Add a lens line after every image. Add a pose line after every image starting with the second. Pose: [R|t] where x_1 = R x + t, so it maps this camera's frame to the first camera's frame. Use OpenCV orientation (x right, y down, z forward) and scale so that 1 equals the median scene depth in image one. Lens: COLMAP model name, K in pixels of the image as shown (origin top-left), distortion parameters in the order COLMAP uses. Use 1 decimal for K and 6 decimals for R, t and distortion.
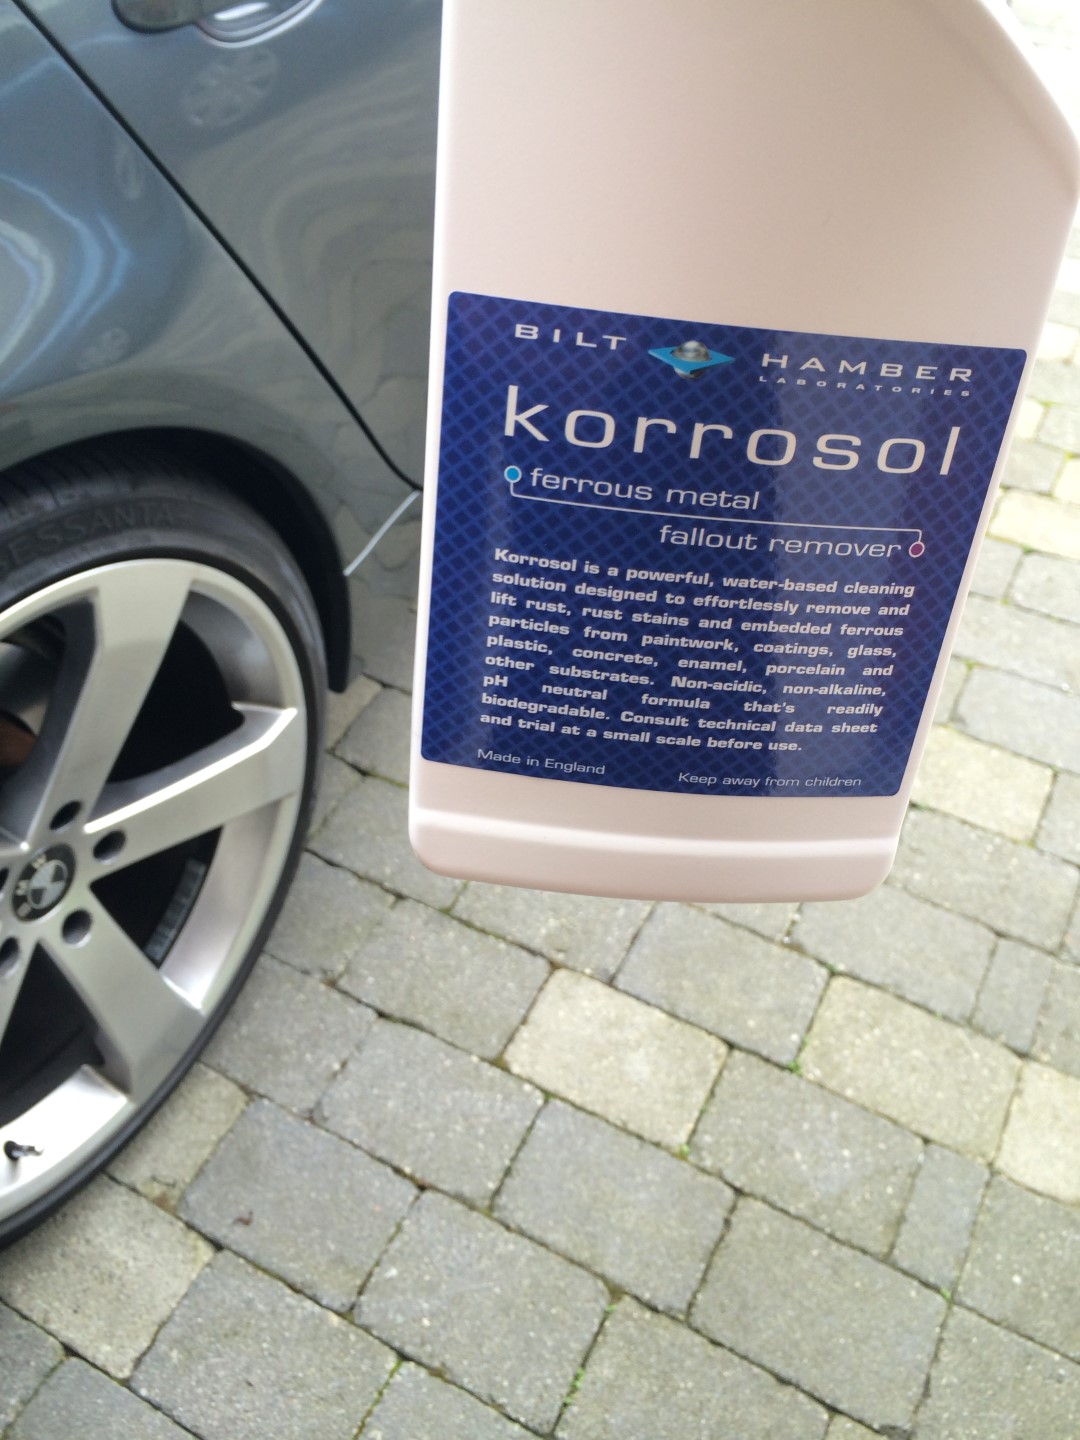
lens RADIAL K [[1237.6, 0, 540.0], [0, 1237.6, 720.0], [0, 0, 1]] dist [0.060050, -0.103778]
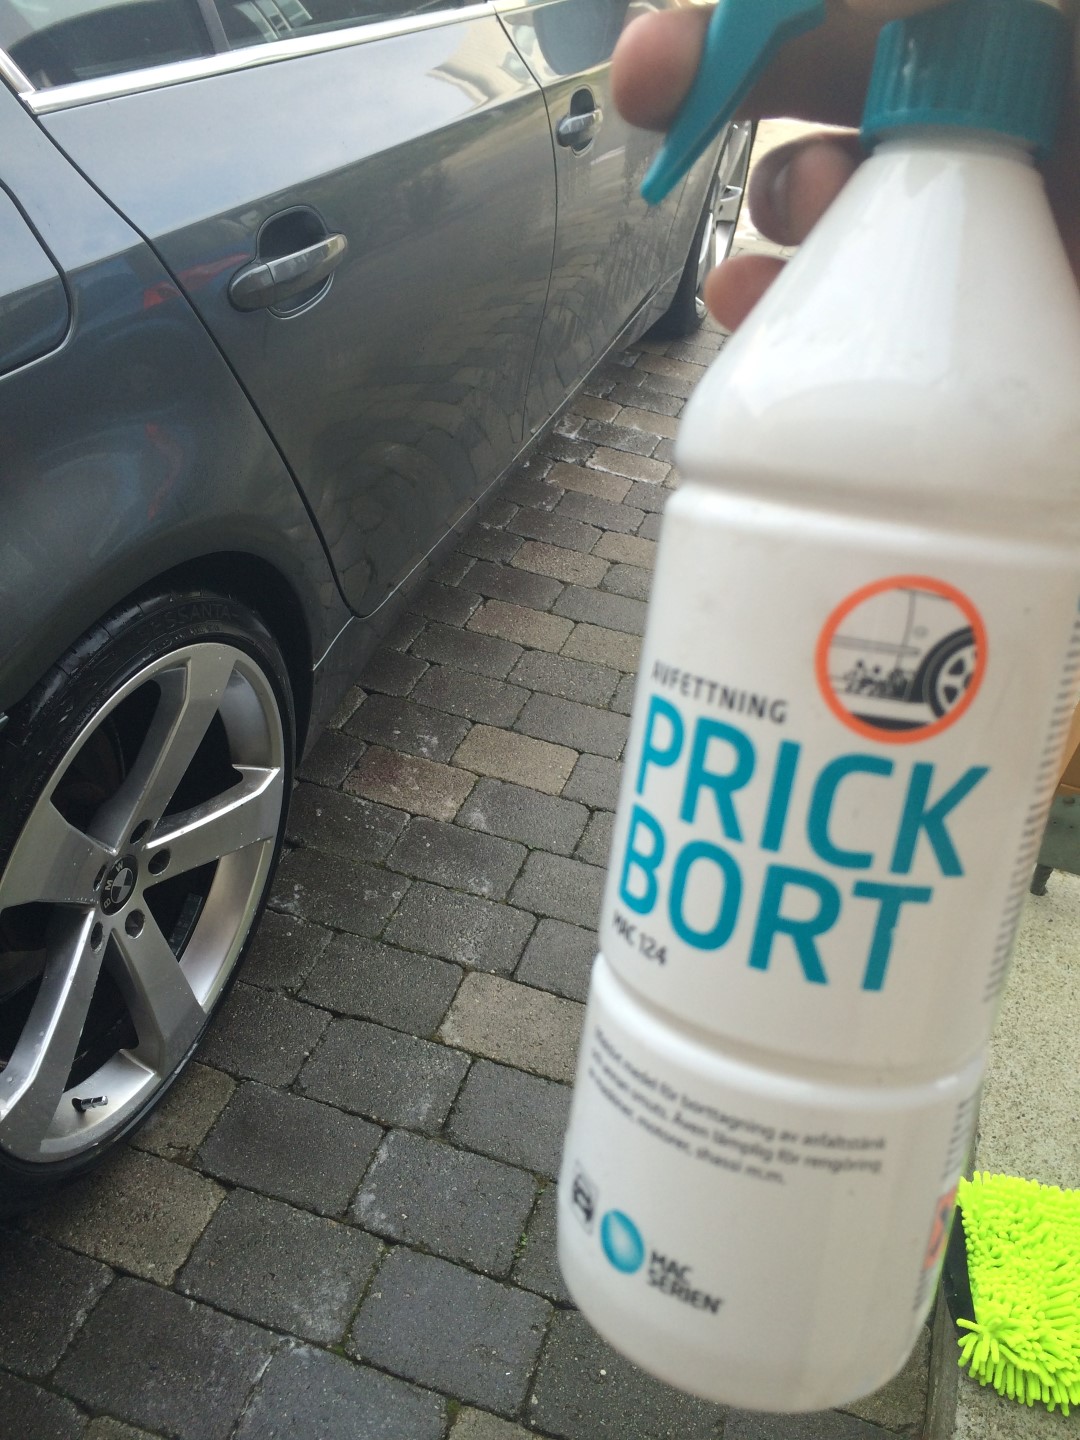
lens RADIAL K [[1227.6, 0, 540.0], [0, 1227.6, 720.0], [0, 0, 1]] dist [0.071088, -0.101643]
pose [[0.981485, -0.026648, 0.189677, -0.176168], [0.056228, 0.986729, -0.152326, 0.162776], [-0.183101, 0.160171, 0.969958, -0.367119]]
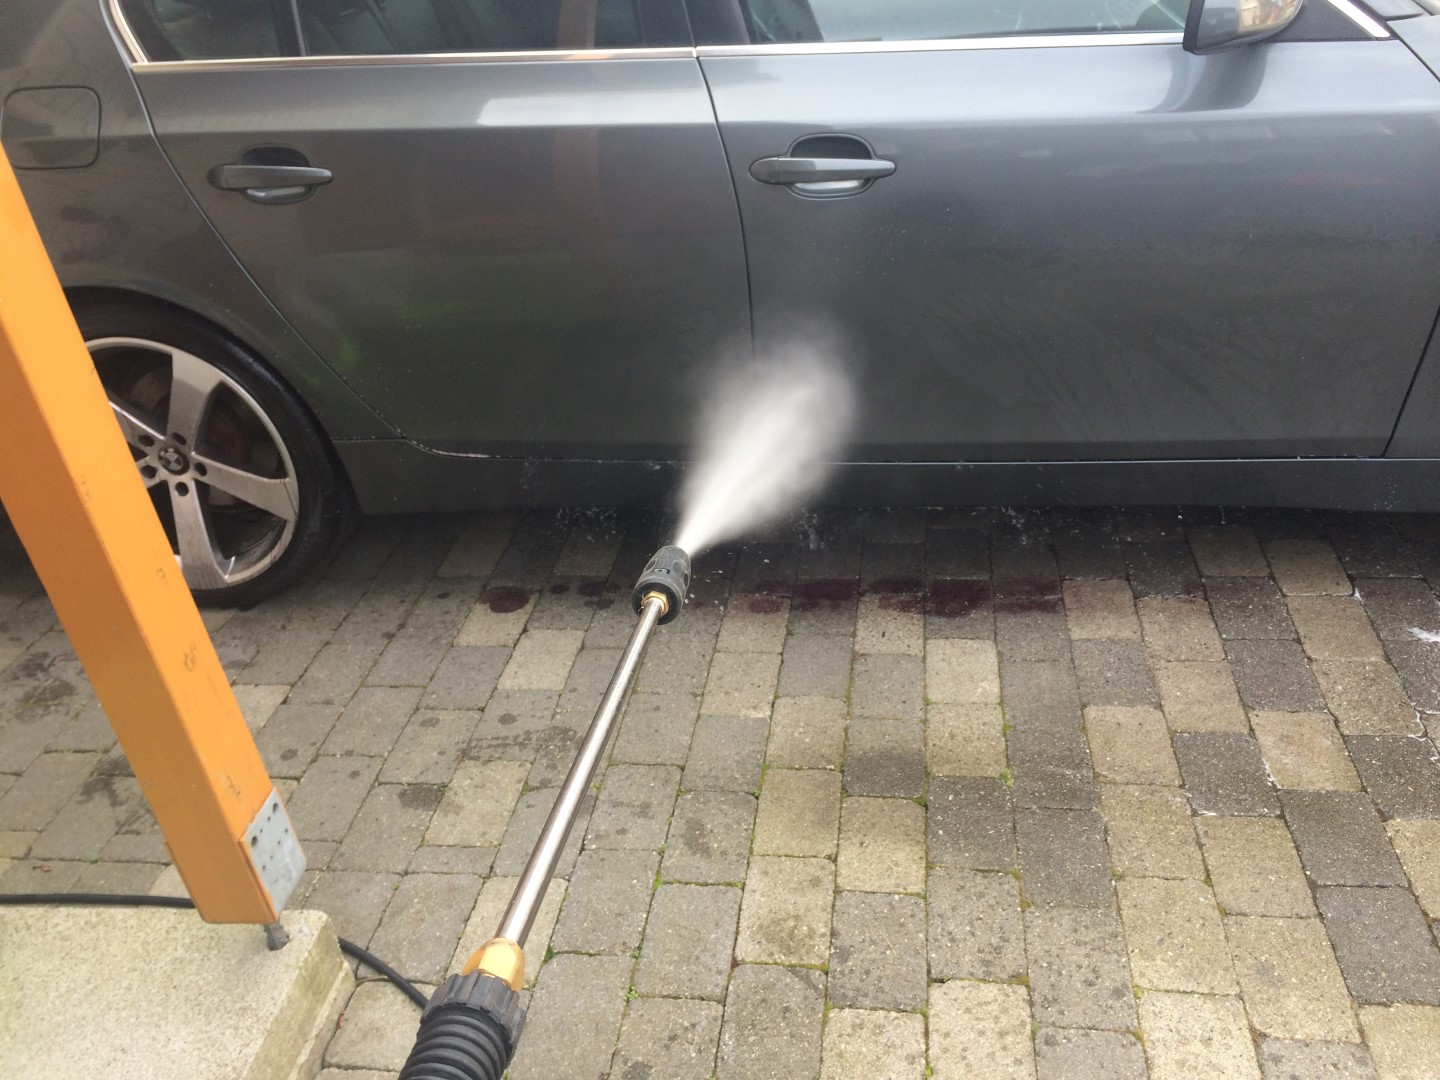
lens RADIAL K [[1227.0, 0, 723.1], [0, 1227.0, 534.8], [0, 0, 1]] dist [0.063919, -0.087480]
pose [[0.354312, 0.456045, -0.816386, 1.855108], [-0.629264, 0.762063, 0.152599, -0.735309], [0.691730, 0.459655, 0.556980, 0.384756]]
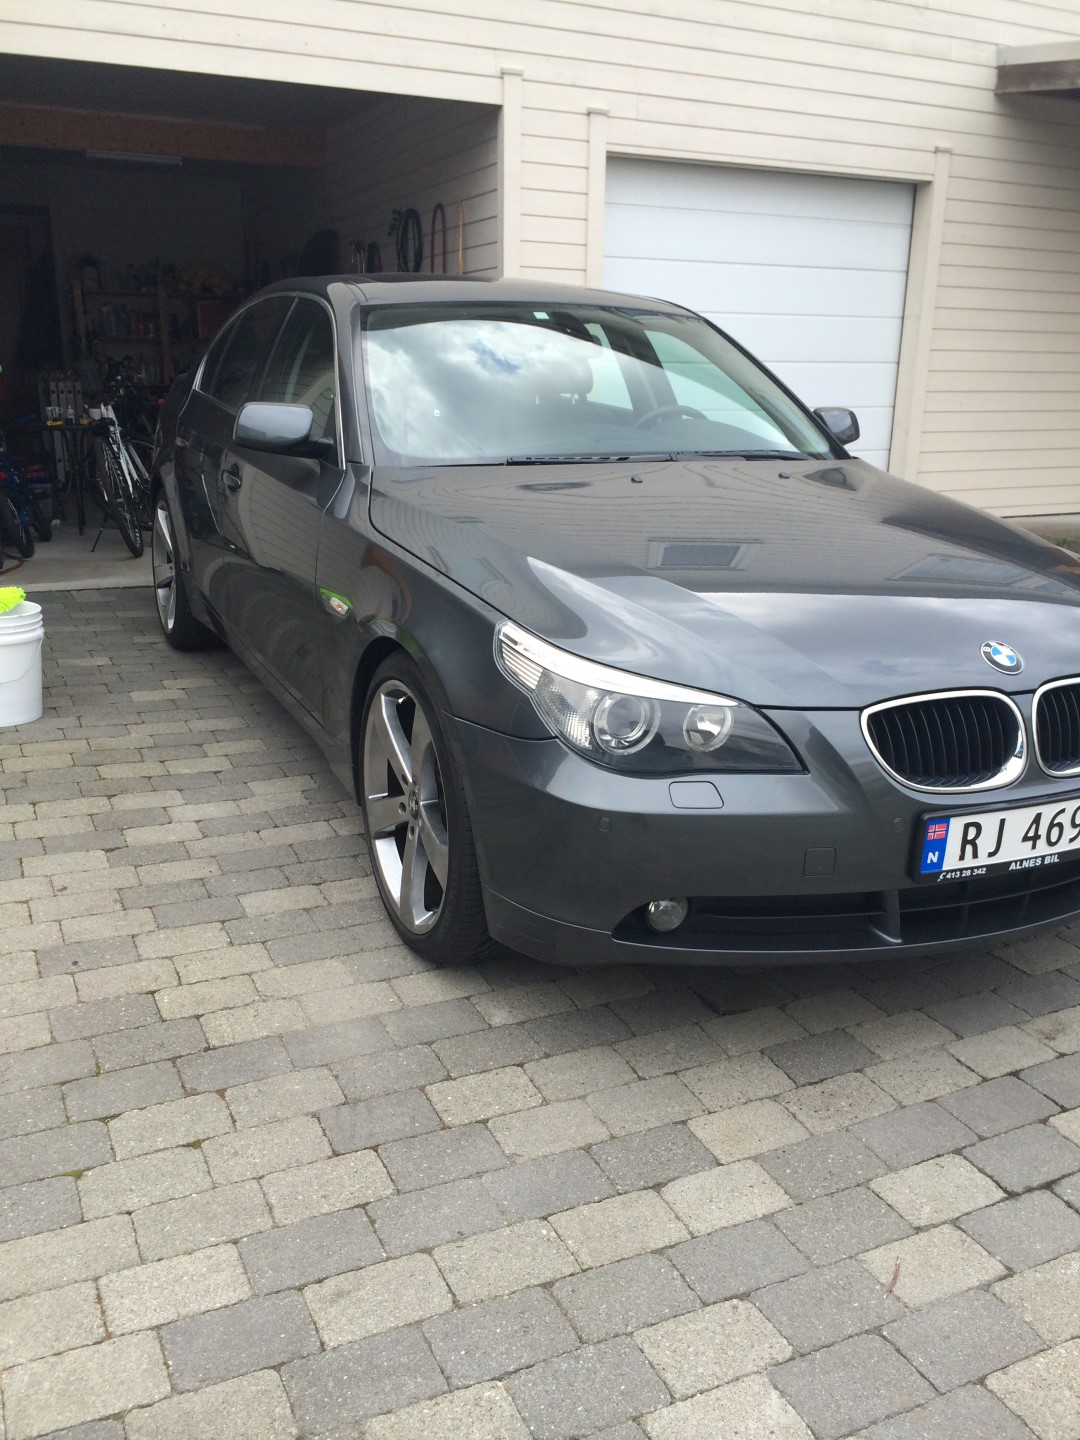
lens RADIAL K [[1227.6, 0, 540.0], [0, 1227.6, 720.0], [0, 0, 1]] dist [0.071088, -0.101643]
pose [[-0.585464, 0.229409, -0.777563, 2.566489], [-0.615695, 0.498139, 0.610555, -3.259715], [0.527401, 0.836199, -0.150396, 2.765110]]
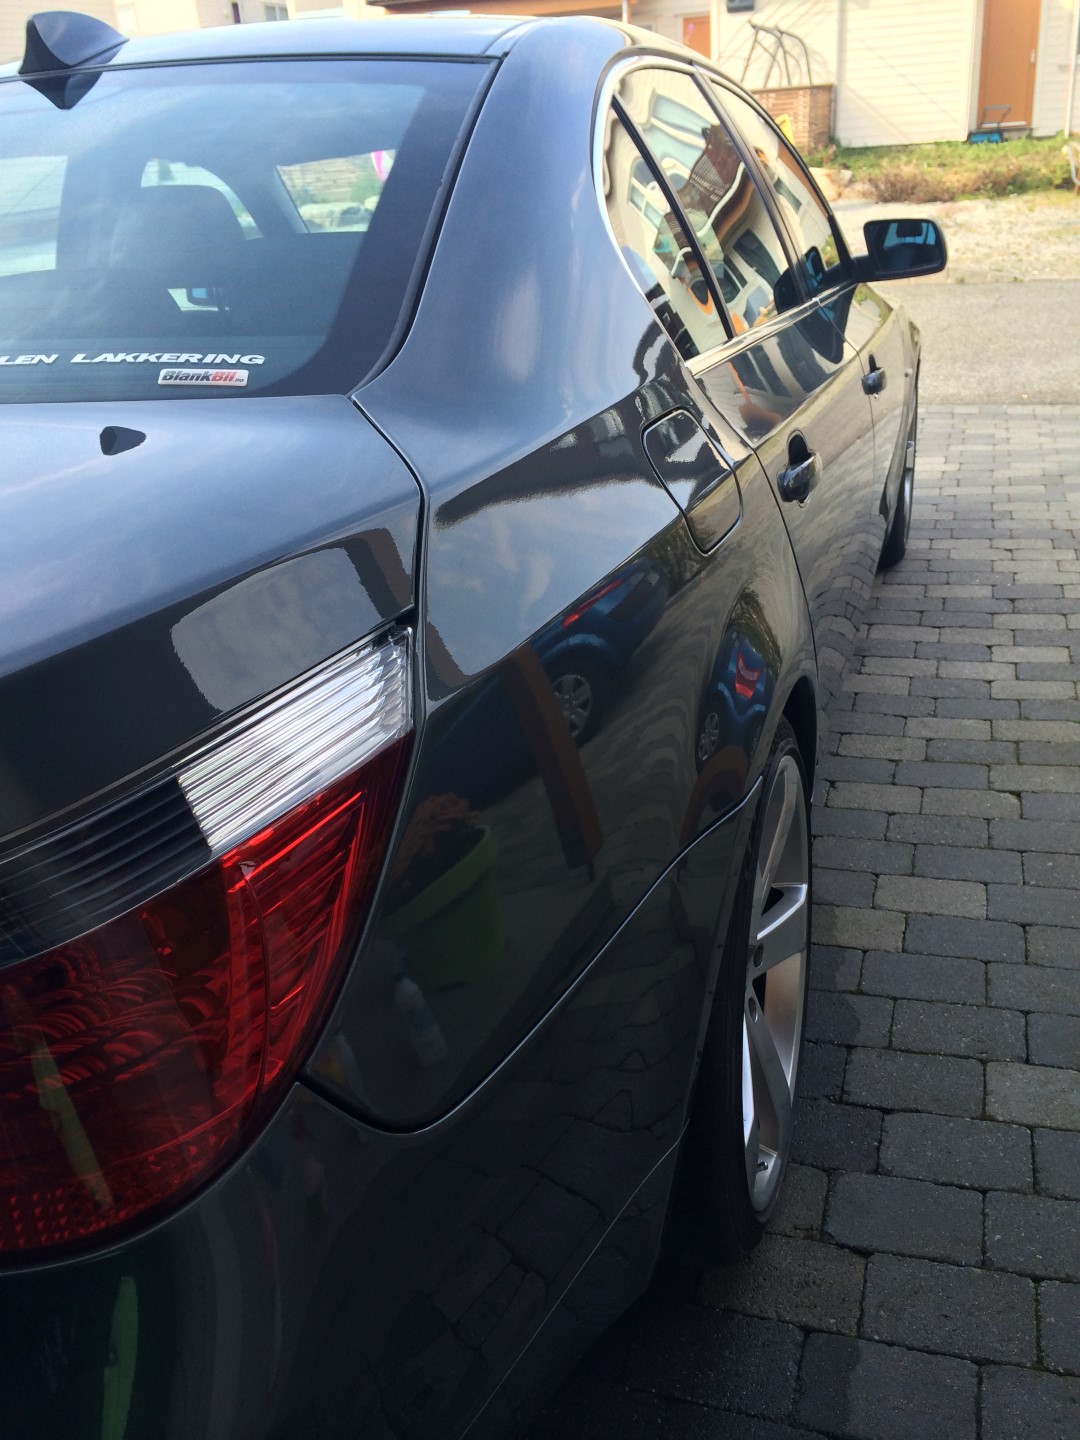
lens RADIAL K [[1227.6, 0, 540.0], [0, 1227.6, 720.0], [0, 0, 1]] dist [0.071088, -0.101643]
pose [[0.982213, -0.132877, 0.132667, -0.729273], [0.175637, 0.900010, -0.398916, 0.376091], [-0.066395, 0.415122, 0.907340, -0.498133]]
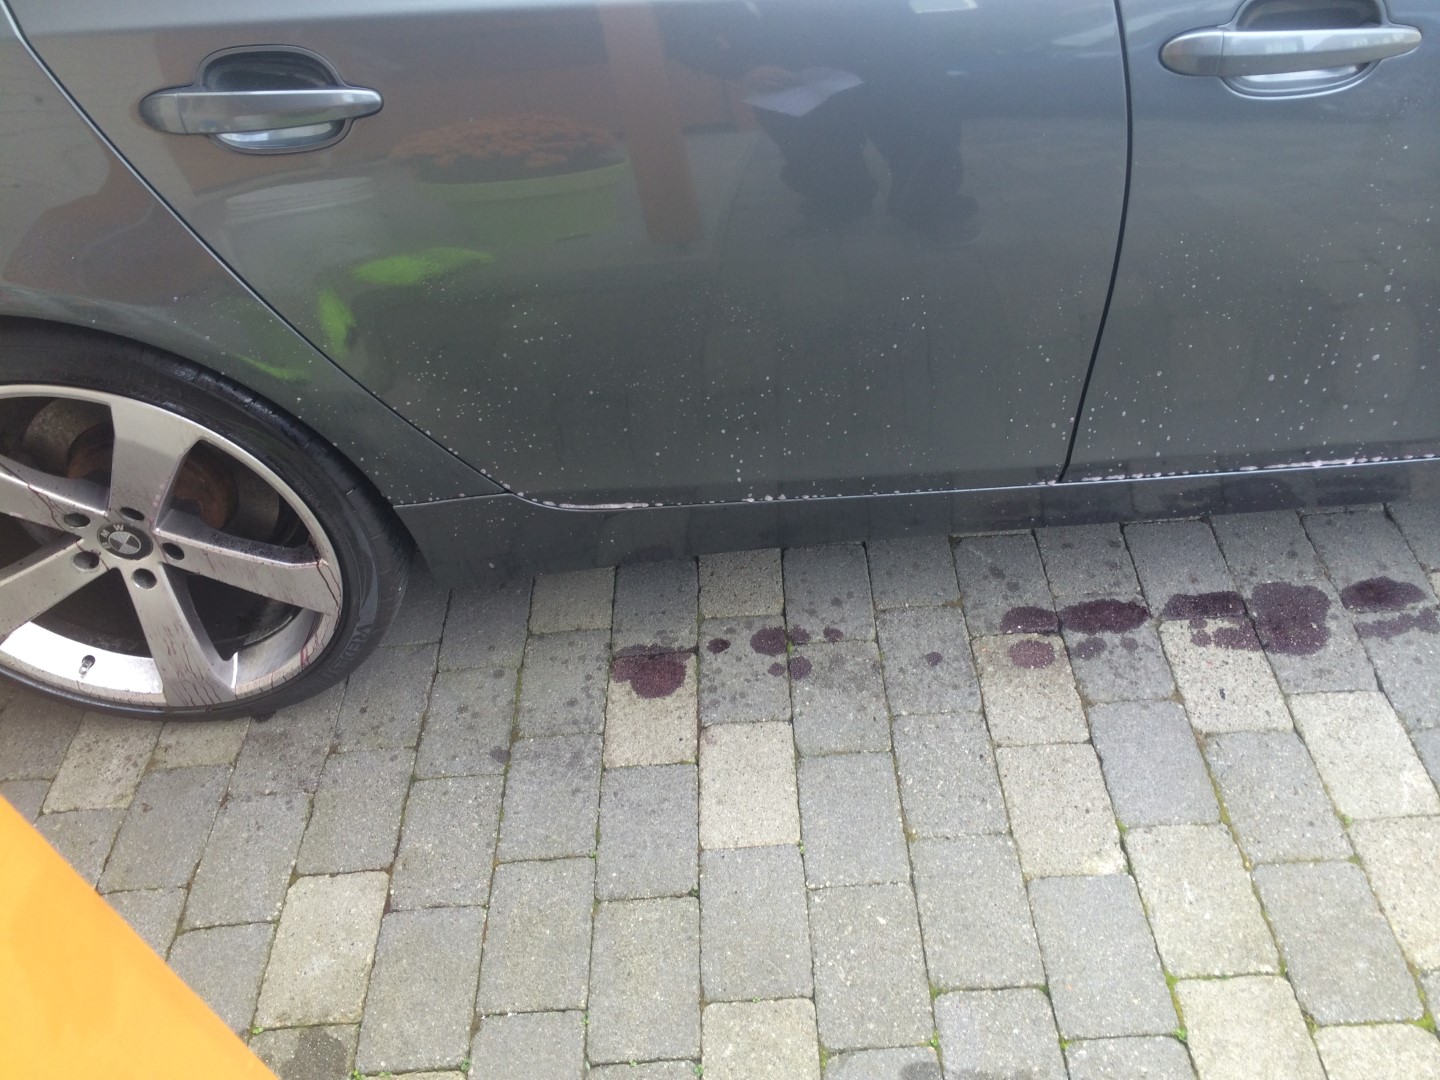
lens RADIAL K [[1227.6, 0, 720.0], [0, 1227.6, 540.0], [0, 0, 1]] dist [0.071088, -0.101643]
pose [[0.493762, 0.584470, -0.643889, 0.884013], [-0.578596, 0.773569, 0.258491, -0.638482], [0.649173, 0.244918, 0.720131, 0.299528]]
